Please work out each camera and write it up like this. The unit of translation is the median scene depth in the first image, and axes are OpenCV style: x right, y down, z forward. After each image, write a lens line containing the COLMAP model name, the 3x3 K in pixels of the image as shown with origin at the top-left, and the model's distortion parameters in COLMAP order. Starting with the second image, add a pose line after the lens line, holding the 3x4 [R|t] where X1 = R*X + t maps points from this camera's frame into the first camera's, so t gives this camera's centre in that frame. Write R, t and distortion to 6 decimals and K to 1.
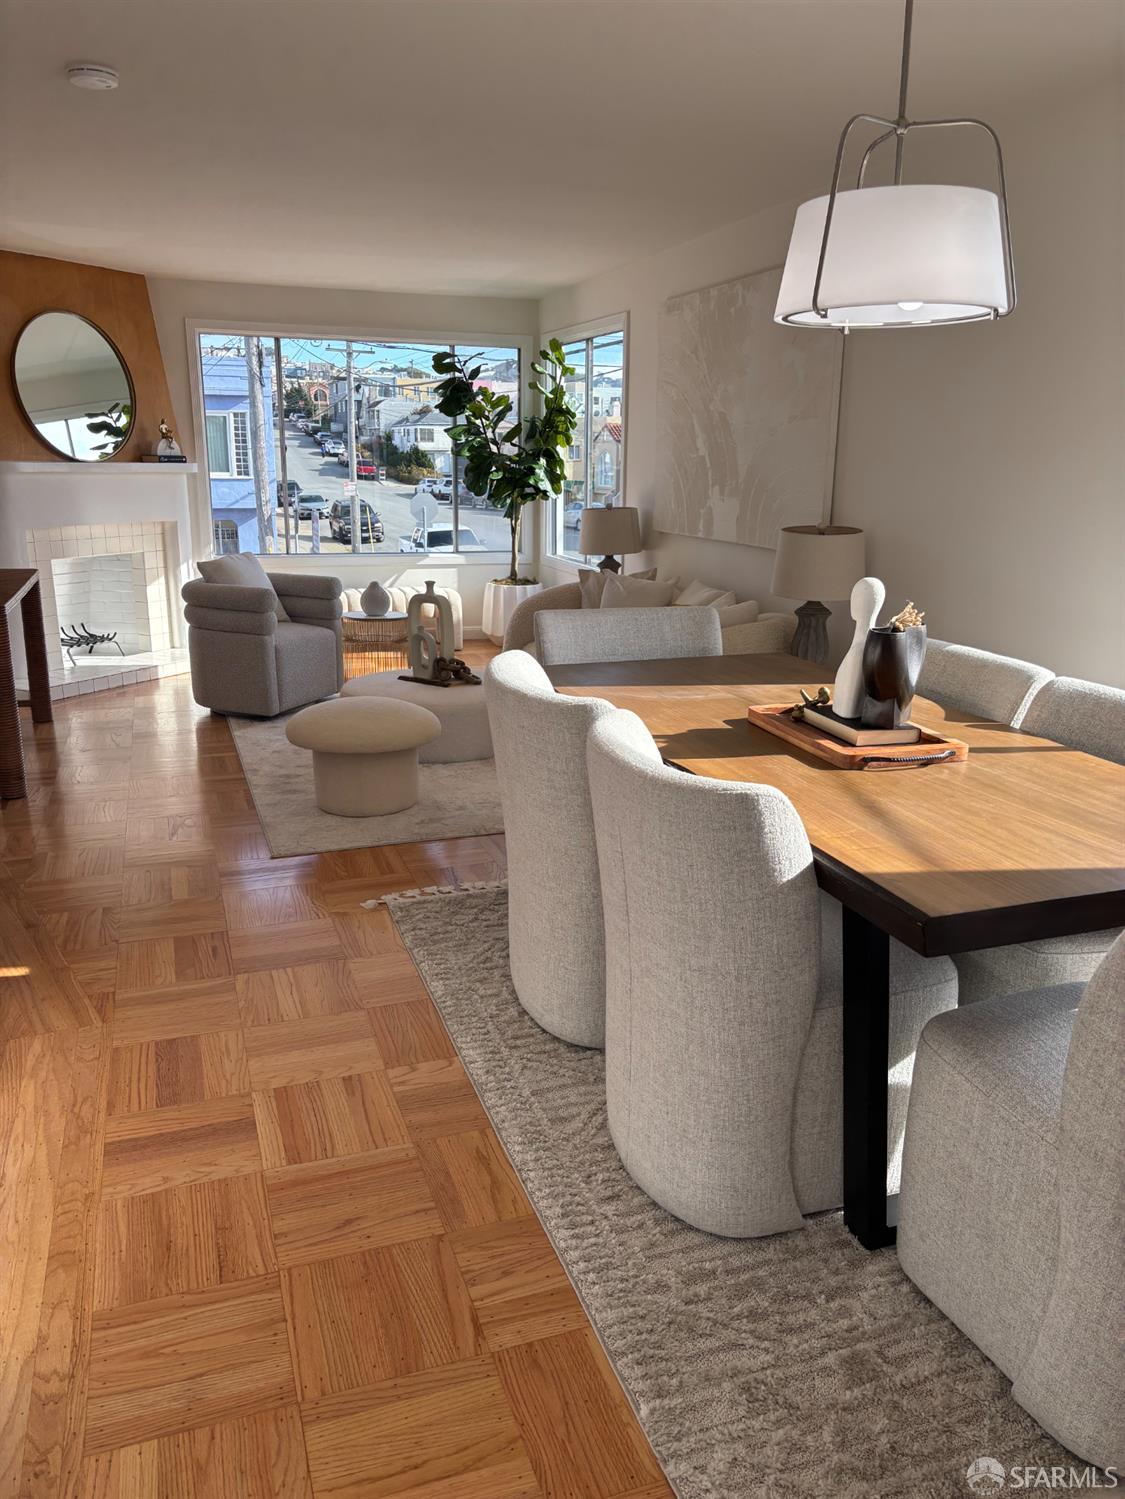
lens RADIAL K [[1182.8, 0, 562.5], [0, 1182.8, 749.5], [0, 0, 1]] dist [0.040265, -0.002998]
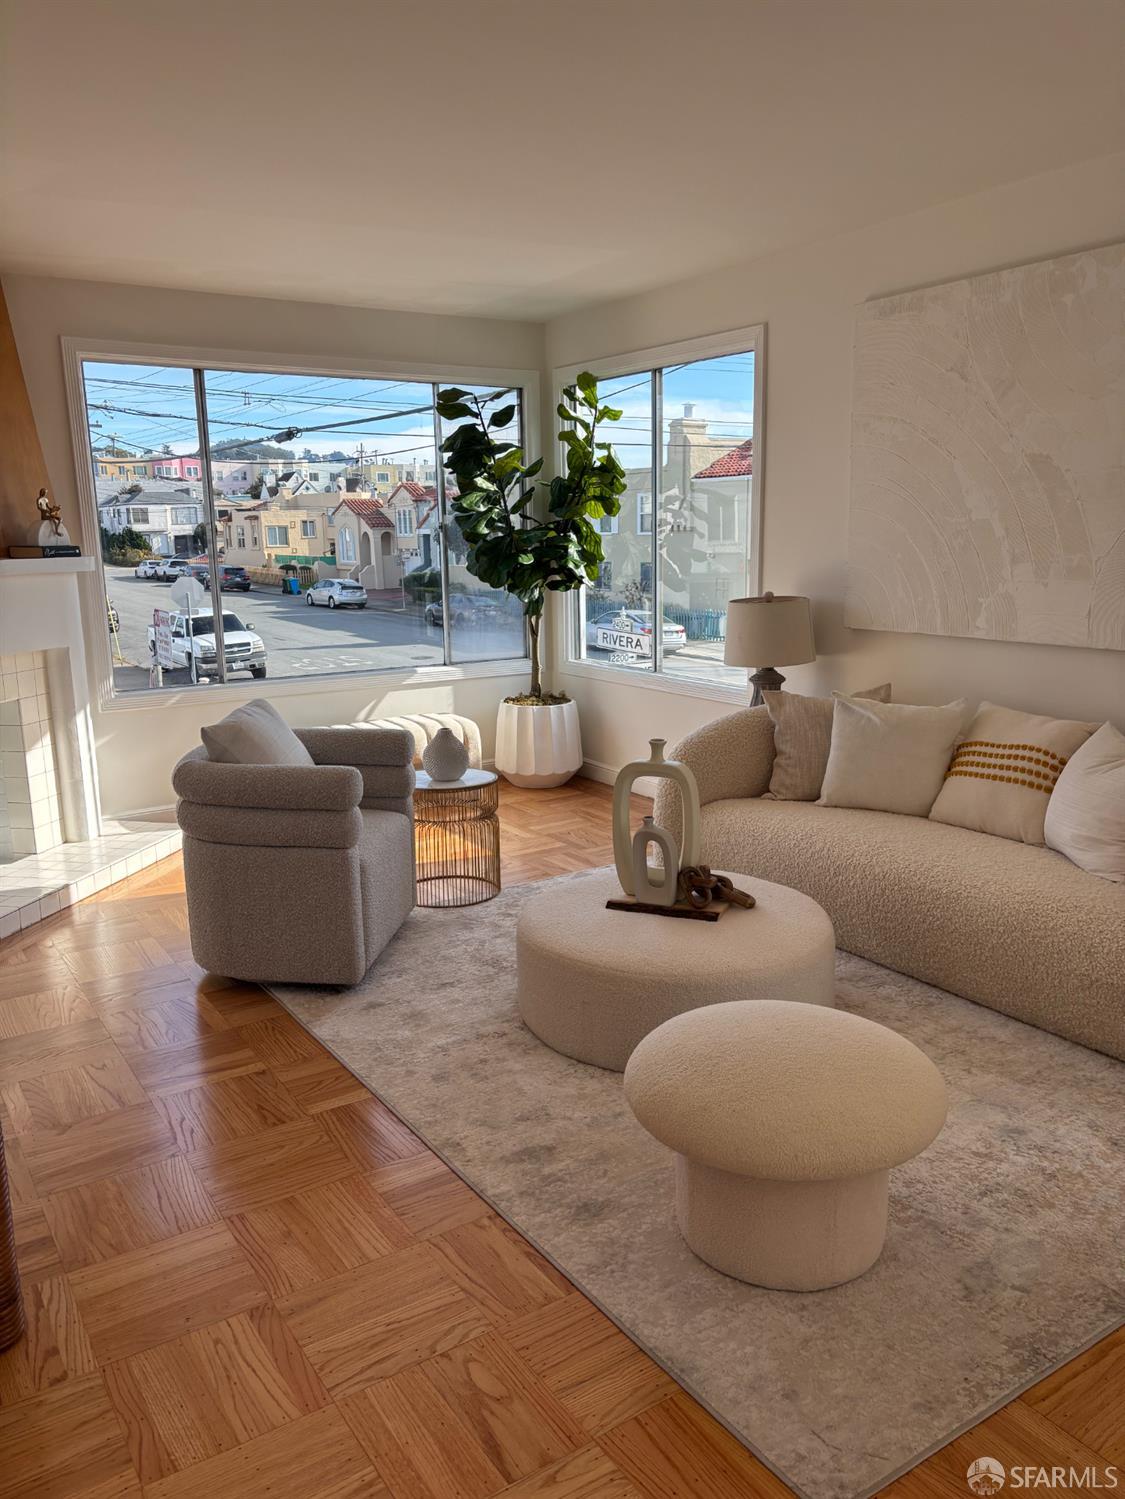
lens RADIAL K [[1138.0, 0, 562.5], [0, 1138.0, 749.5], [0, 0, 1]] dist [0.028157, -0.000502]
pose [[0.966352, -0.076404, 0.245615, -0.221280], [0.089000, 0.995205, -0.040580, -0.088261], [-0.241336, 0.061074, 0.968518, 0.342562]]
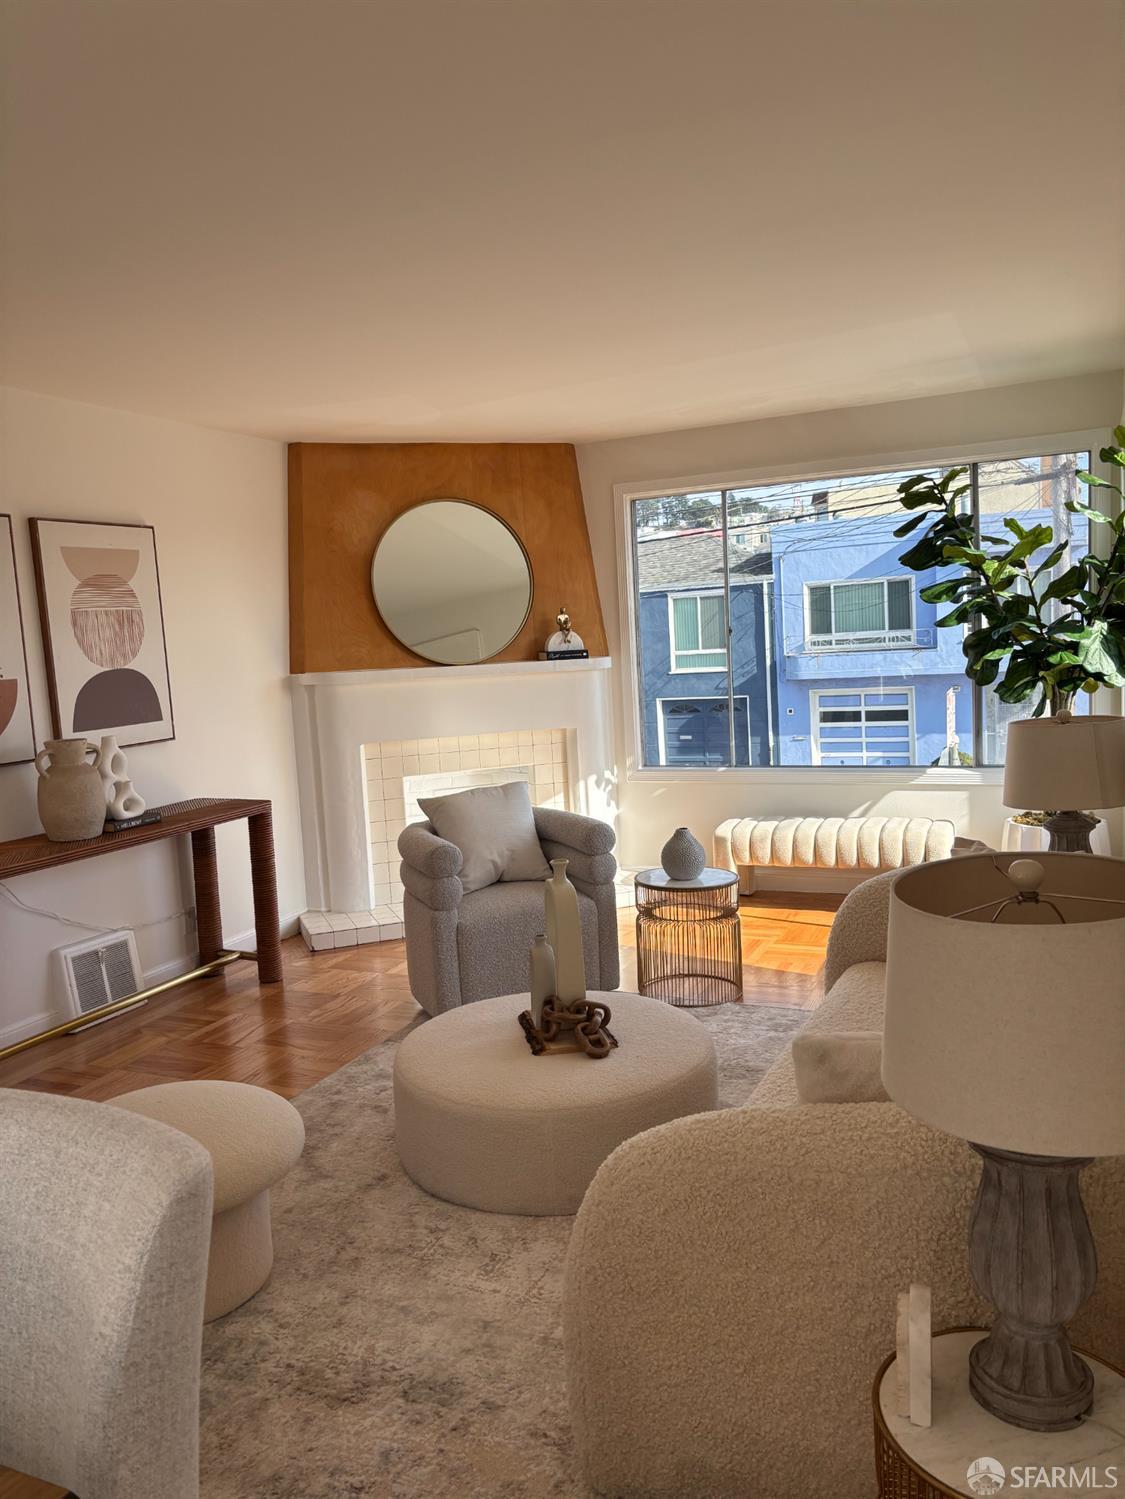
lens RADIAL K [[1137.8, 0, 562.5], [0, 1137.8, 749.5], [0, 0, 1]] dist [0.105945, -0.002543]
pose [[0.715486, 0.026178, -0.698136, 0.213969], [-0.112832, 0.990509, -0.078495, -0.114083], [0.689455, 0.134934, 0.711649, 0.435264]]
